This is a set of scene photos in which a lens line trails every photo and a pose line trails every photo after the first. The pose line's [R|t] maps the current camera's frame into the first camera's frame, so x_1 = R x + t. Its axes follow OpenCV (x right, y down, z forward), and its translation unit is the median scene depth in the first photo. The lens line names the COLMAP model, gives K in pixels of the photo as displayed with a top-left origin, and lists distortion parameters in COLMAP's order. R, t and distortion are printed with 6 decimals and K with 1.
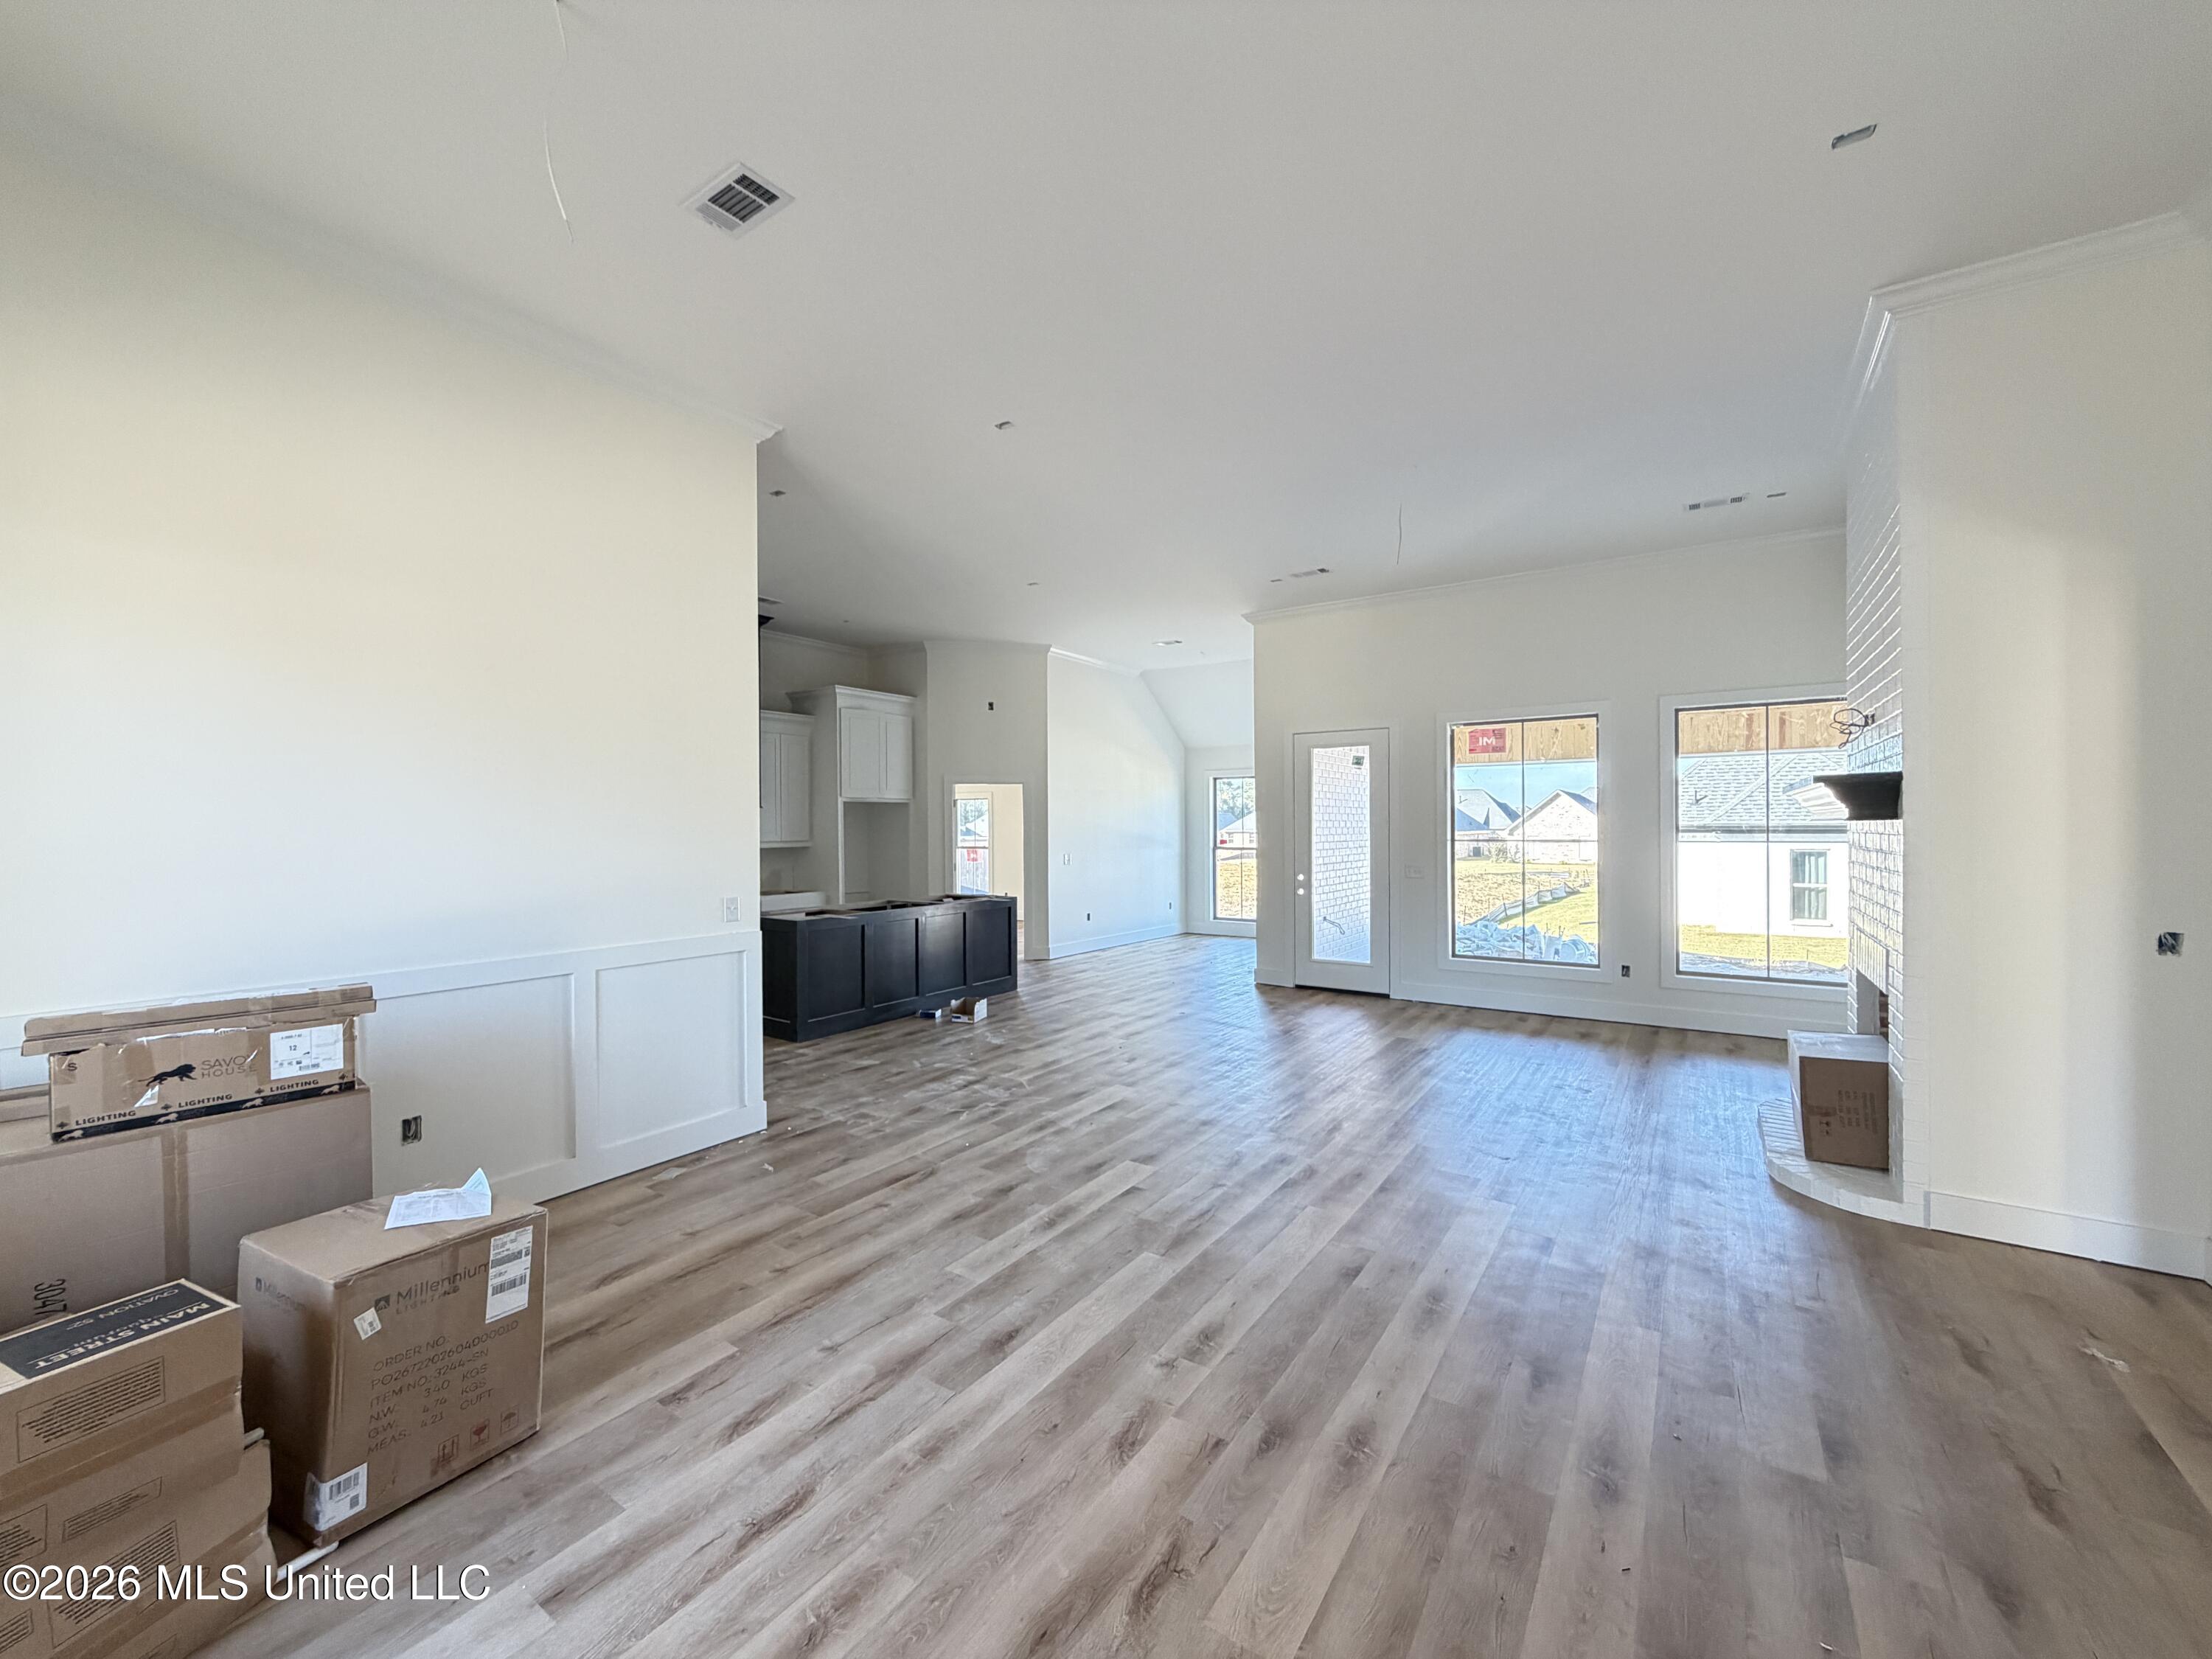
lens RADIAL K [[877.4, 0, 1094.3], [0, 877.4, 829.7], [0, 0, 1]] dist [-0.000515, -0.000168]
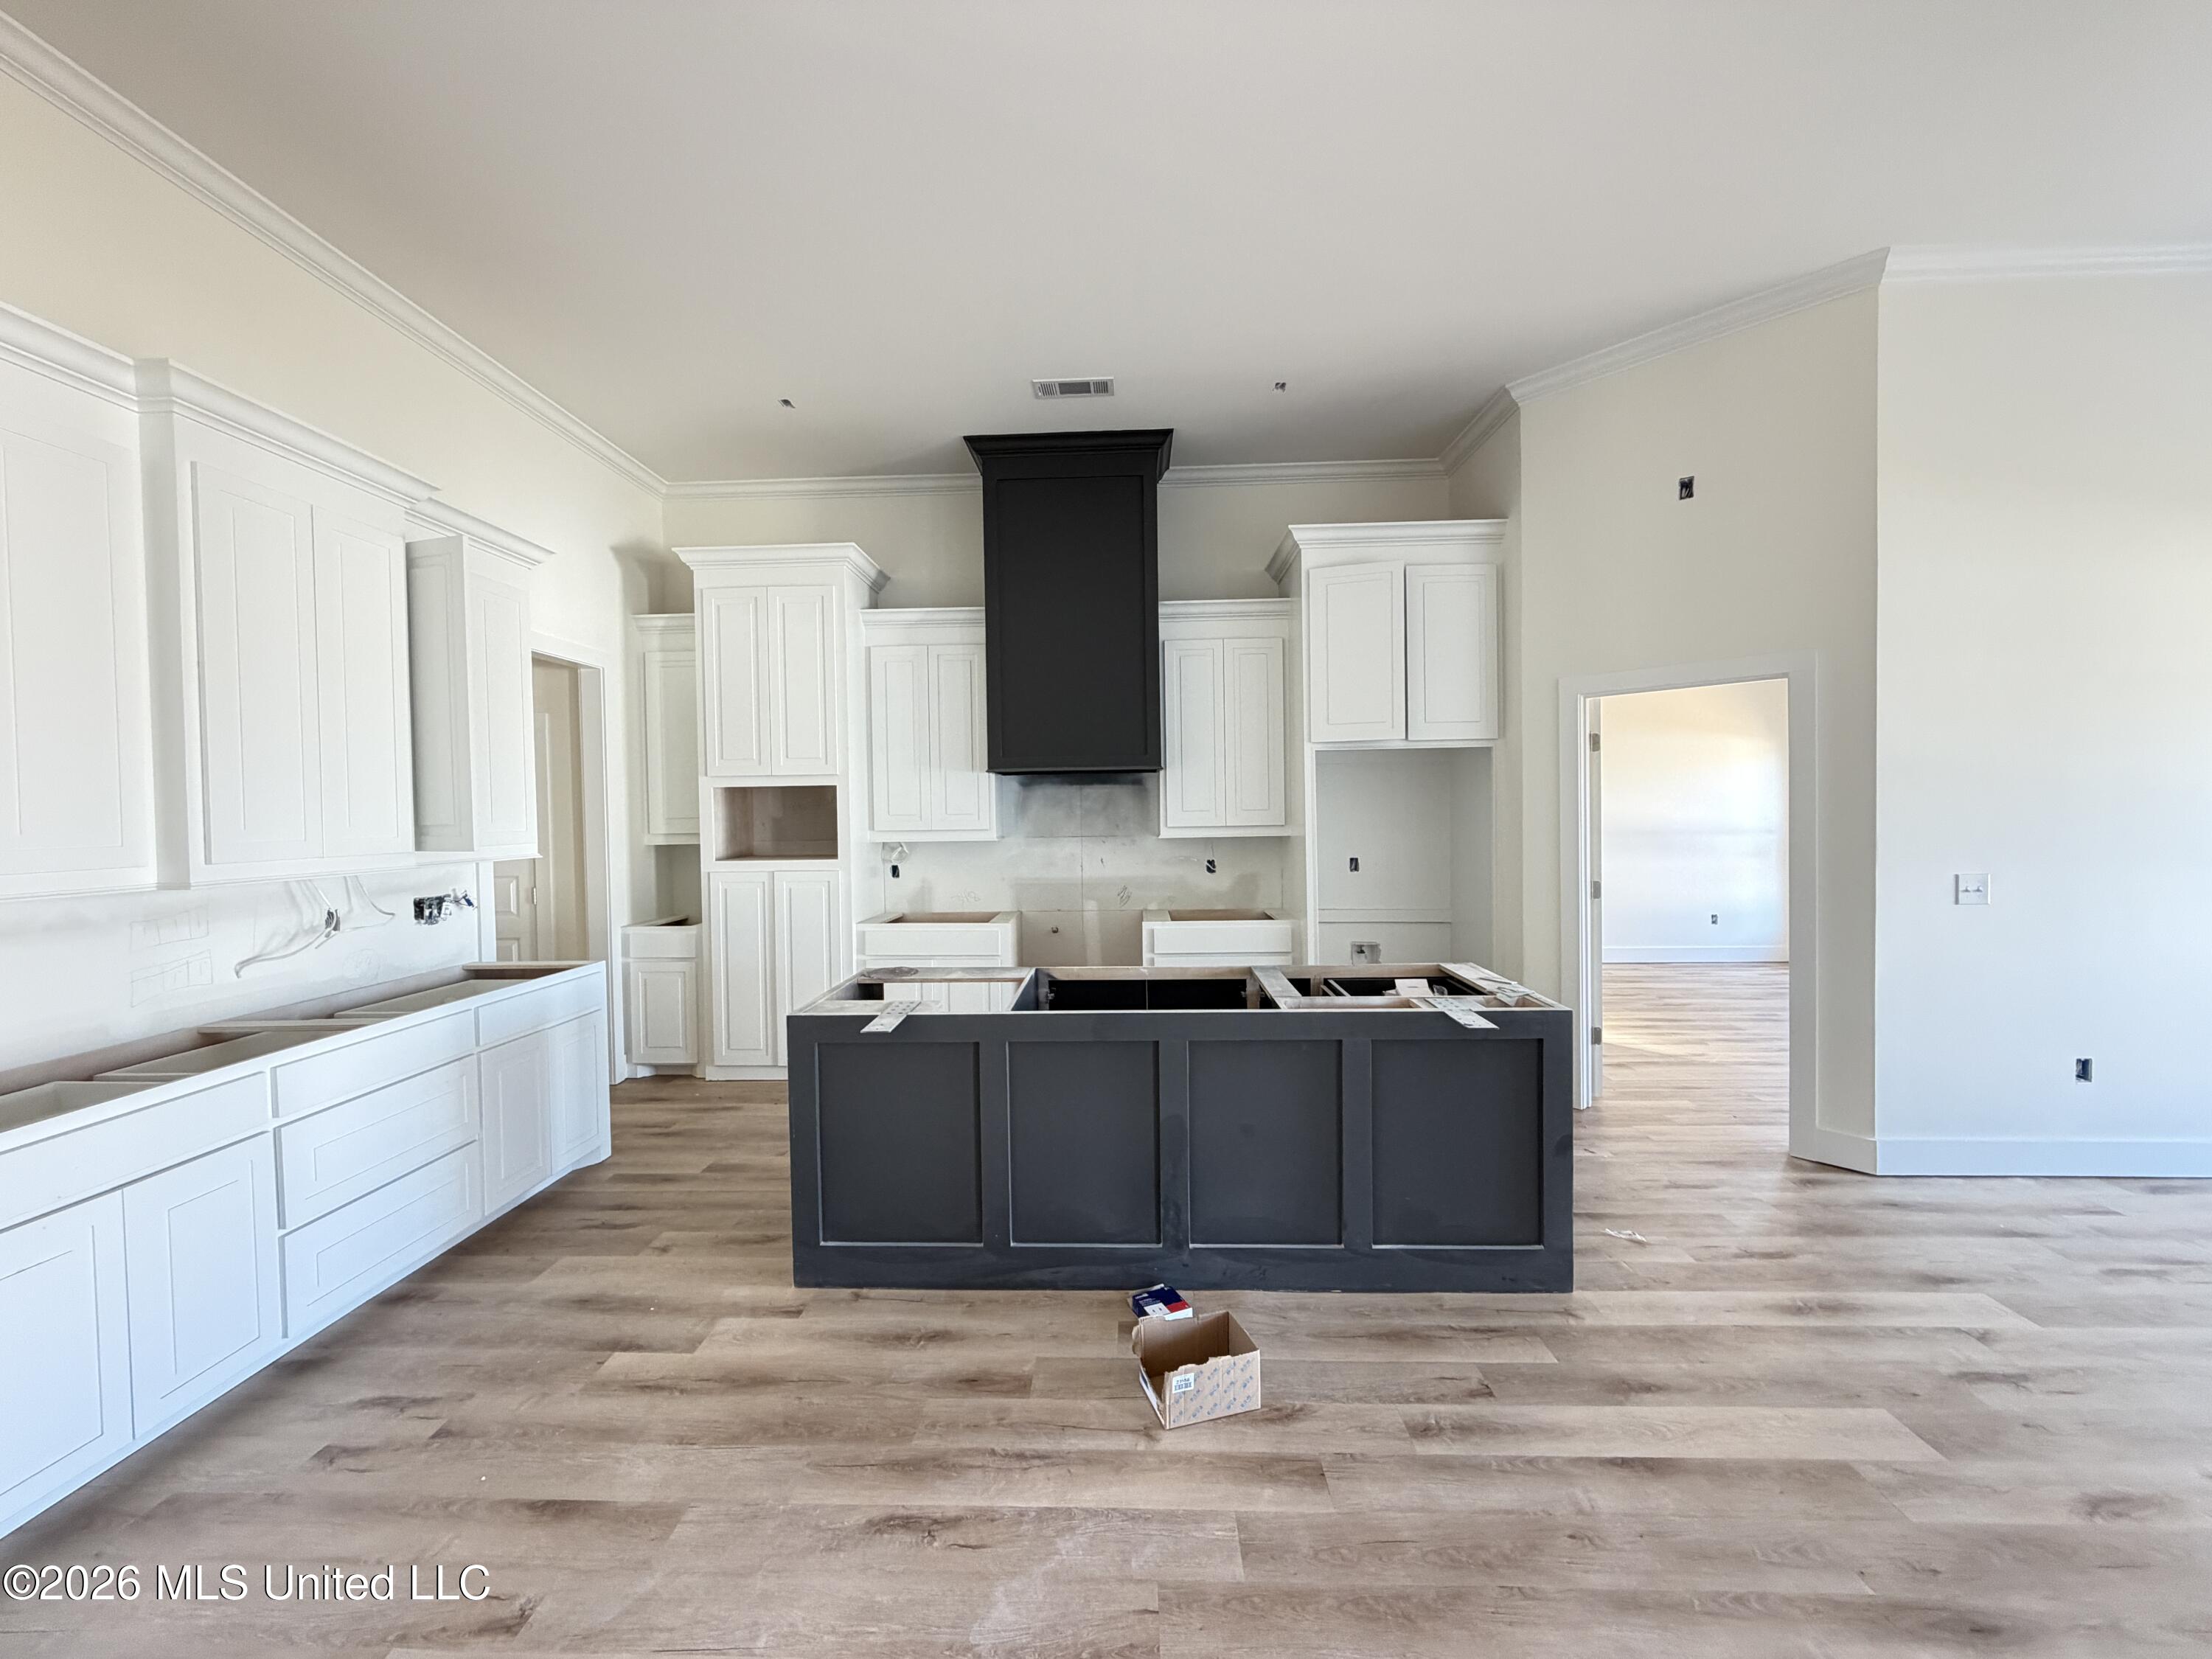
lens RADIAL K [[877.4, 0, 1094.3], [0, 877.4, 829.7], [0, 0, 1]] dist [-0.000515, -0.000168]
pose [[0.536639, 0.017579, -0.843629, 0.180780], [0.008914, 0.999609, 0.026500, 0.000619], [0.843765, -0.021741, 0.536272, 1.393845]]
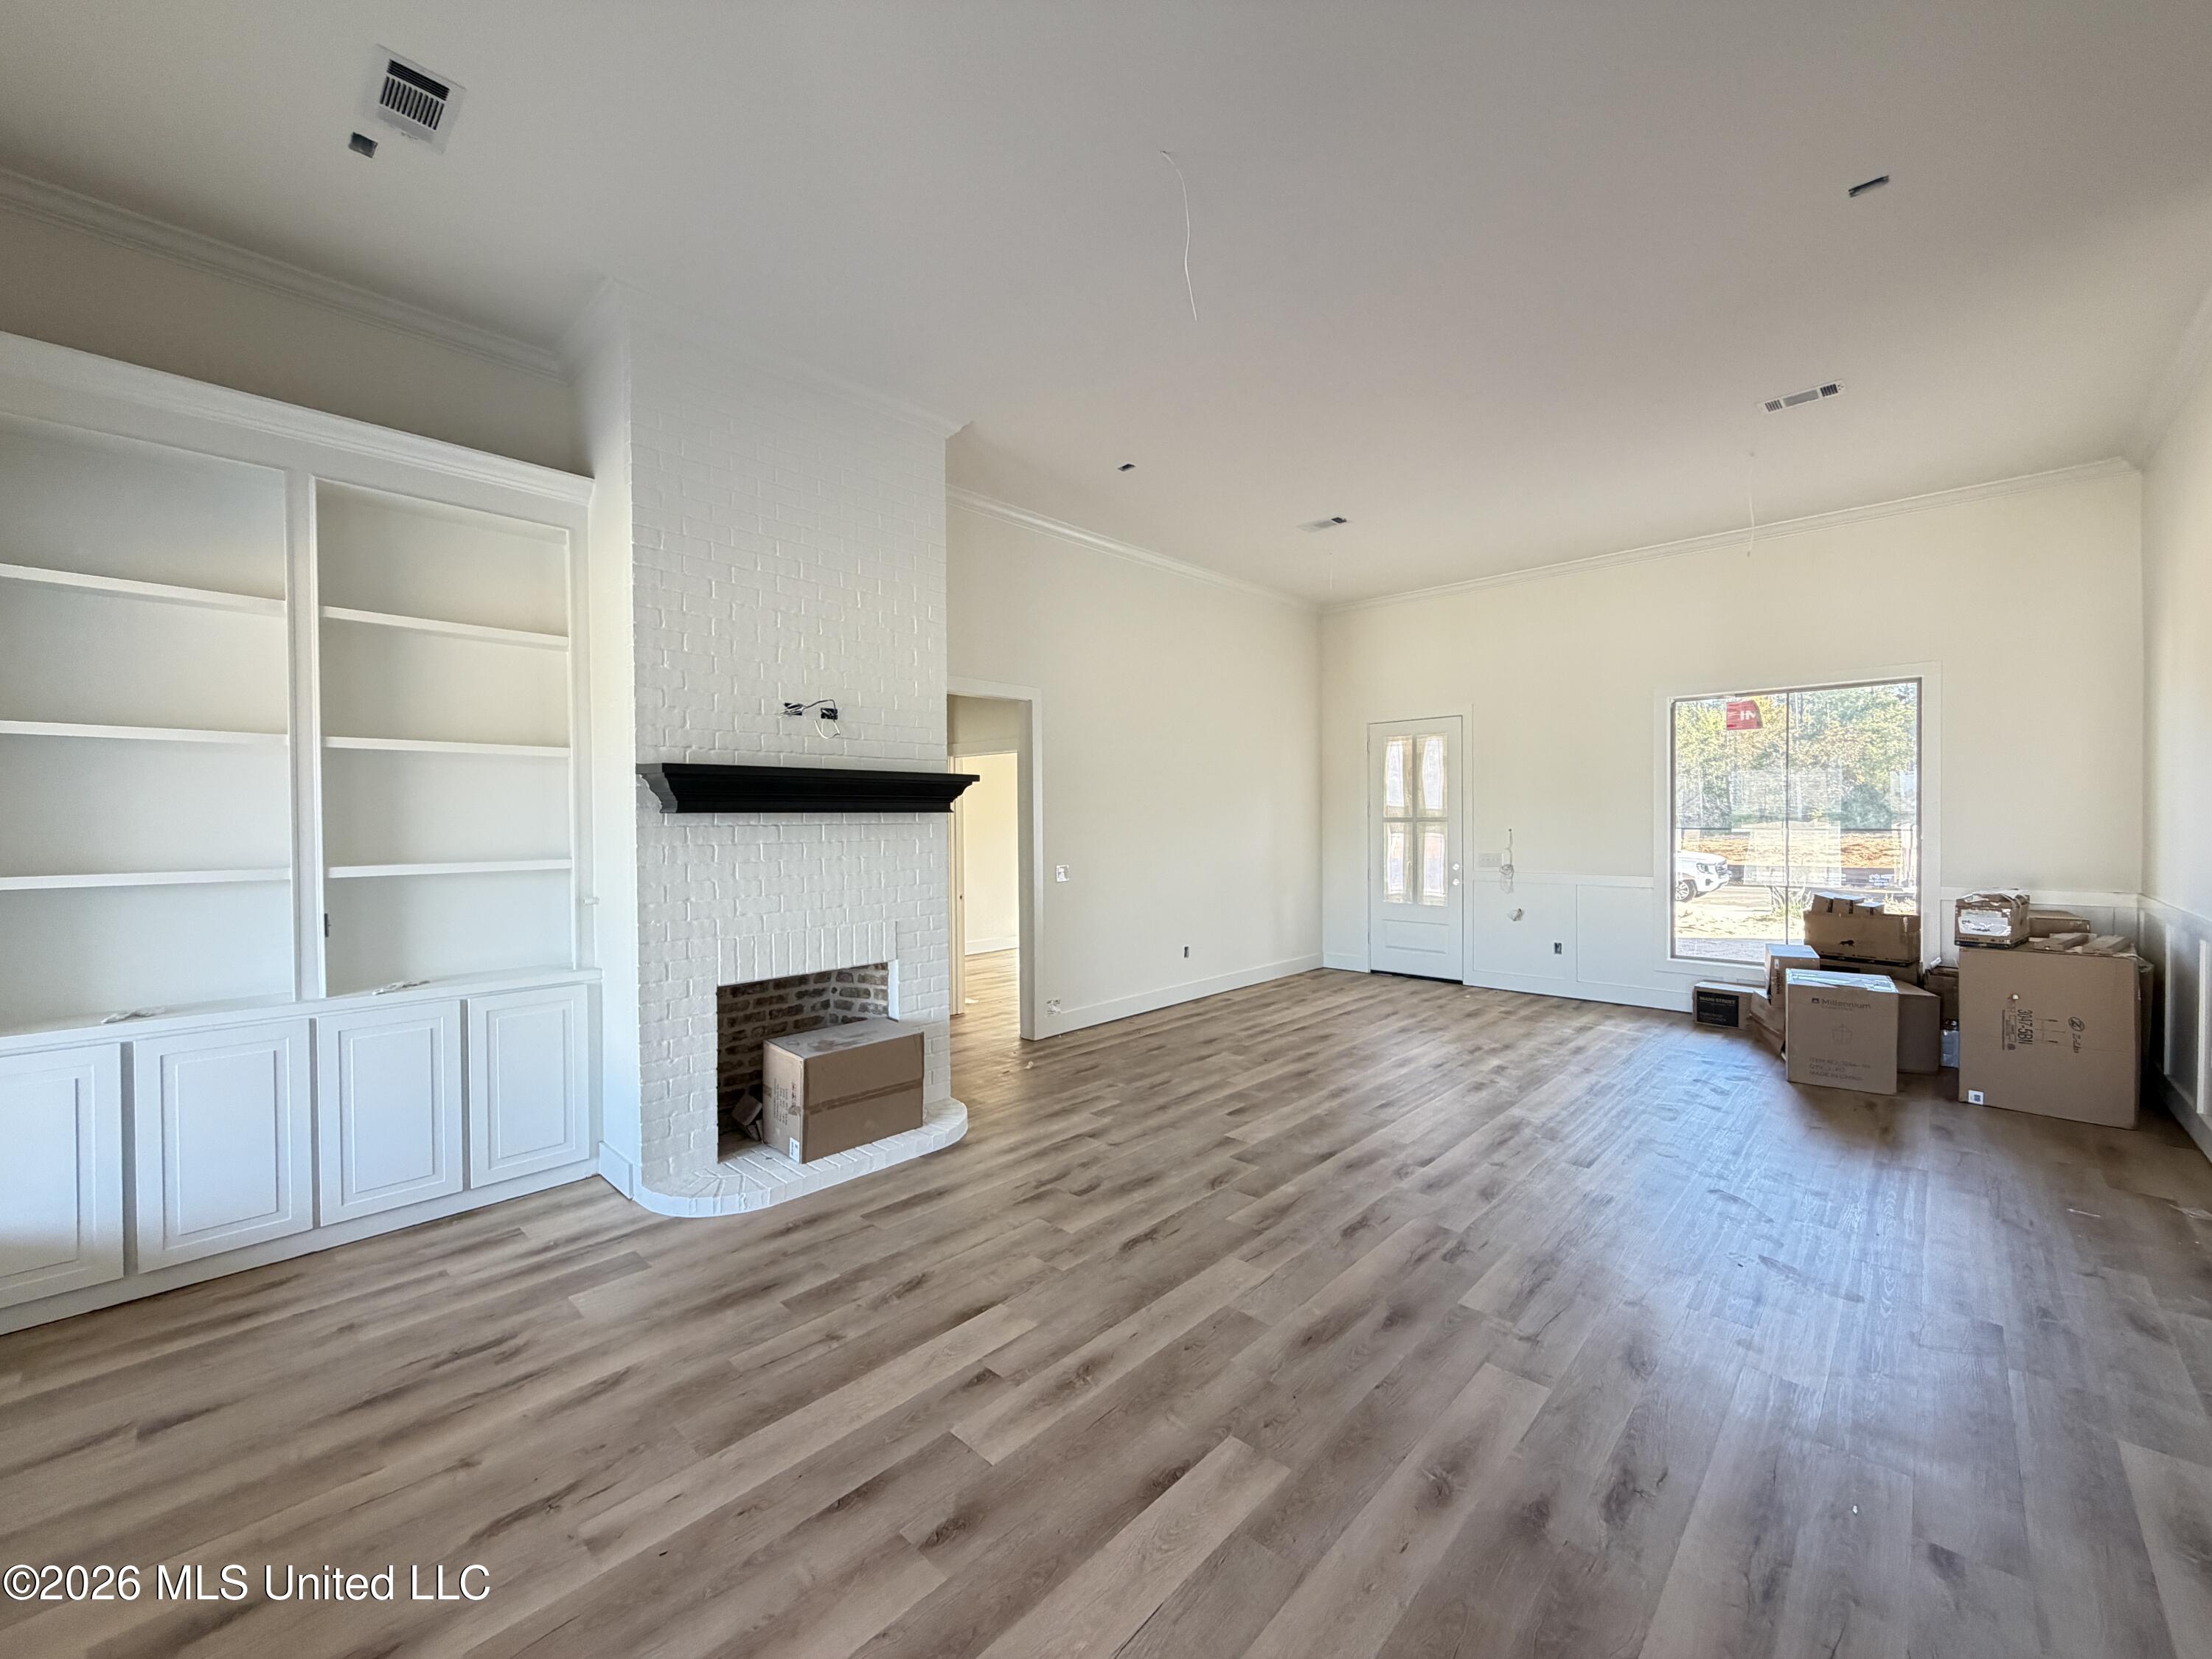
lens RADIAL K [[880.8, 0, 1097.7], [0, 880.8, 828.7], [0, 0, 1]] dist [-0.000474, -0.000312]
pose [[-0.987733, 0.012343, 0.155666, 0.406471], [0.014765, 0.999787, 0.014412, -0.002166], [-0.155455, 0.016534, -0.987705, 1.933183]]
